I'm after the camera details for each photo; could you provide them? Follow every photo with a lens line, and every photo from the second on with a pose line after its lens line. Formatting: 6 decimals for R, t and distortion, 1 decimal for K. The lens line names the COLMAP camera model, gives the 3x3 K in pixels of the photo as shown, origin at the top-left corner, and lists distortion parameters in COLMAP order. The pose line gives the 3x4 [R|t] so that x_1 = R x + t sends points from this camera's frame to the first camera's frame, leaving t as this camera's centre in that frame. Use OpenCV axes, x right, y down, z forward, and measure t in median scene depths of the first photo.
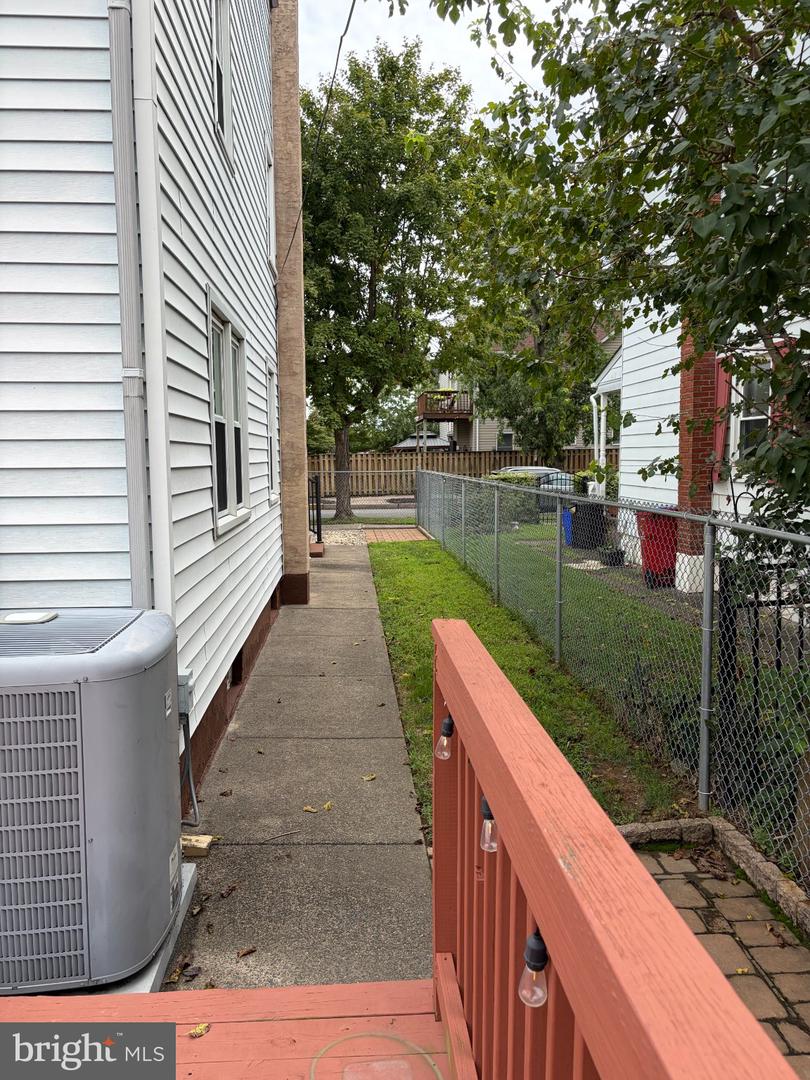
lens RADIAL K [[820.7, 0, 405.0], [0, 820.7, 540.0], [0, 0, 1]] dist [0.035721, -0.006406]
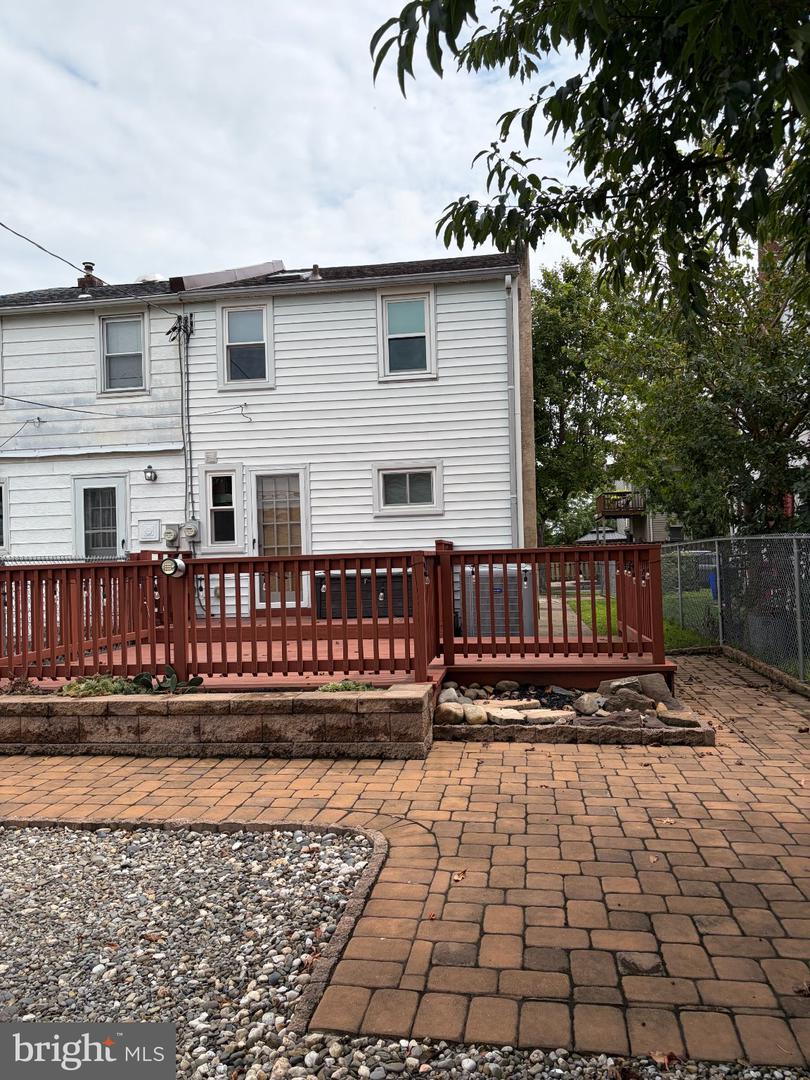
lens RADIAL K [[820.7, 0, 405.0], [0, 820.7, 540.0], [0, 0, 1]] dist [0.035721, -0.006406]
pose [[0.977274, -0.031771, -0.209586, -0.009889], [0.005299, 0.992057, -0.125677, 0.040599], [0.211915, 0.121710, 0.969680, -0.245375]]
